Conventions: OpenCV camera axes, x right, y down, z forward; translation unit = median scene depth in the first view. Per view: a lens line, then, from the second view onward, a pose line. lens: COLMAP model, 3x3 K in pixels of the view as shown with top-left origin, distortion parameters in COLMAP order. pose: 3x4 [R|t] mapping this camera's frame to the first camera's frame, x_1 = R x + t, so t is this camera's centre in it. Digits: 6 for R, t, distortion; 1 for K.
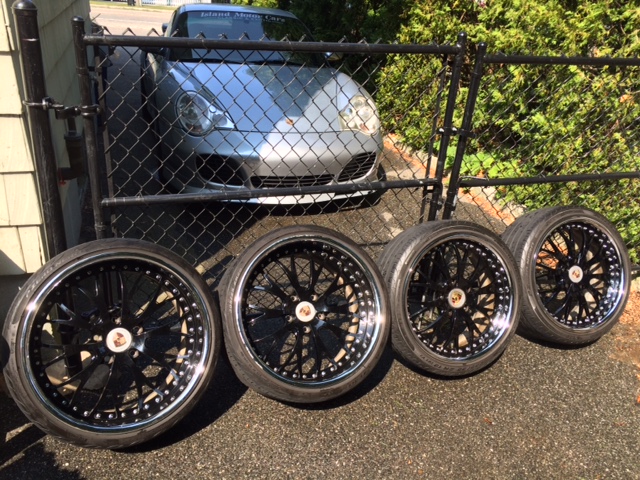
lens RADIAL K [[546.3, 0, 320.0], [0, 546.3, 240.0], [0, 0, 1]] dist [0.088302, -0.126141]
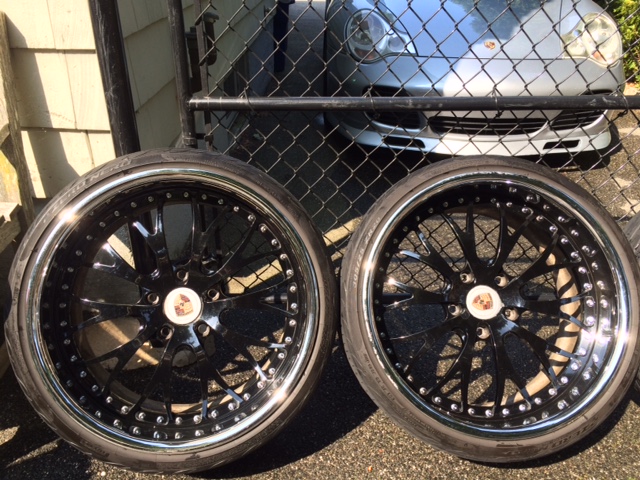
lens RADIAL K [[546.3, 0, 320.0], [0, 546.3, 240.0], [0, 0, 1]] dist [0.088302, -0.126141]
pose [[0.941899, 0.100668, -0.320455, -0.009187], [-0.087655, 0.994641, 0.054817, 0.045962], [0.324256, -0.023542, 0.945676, 0.377792]]
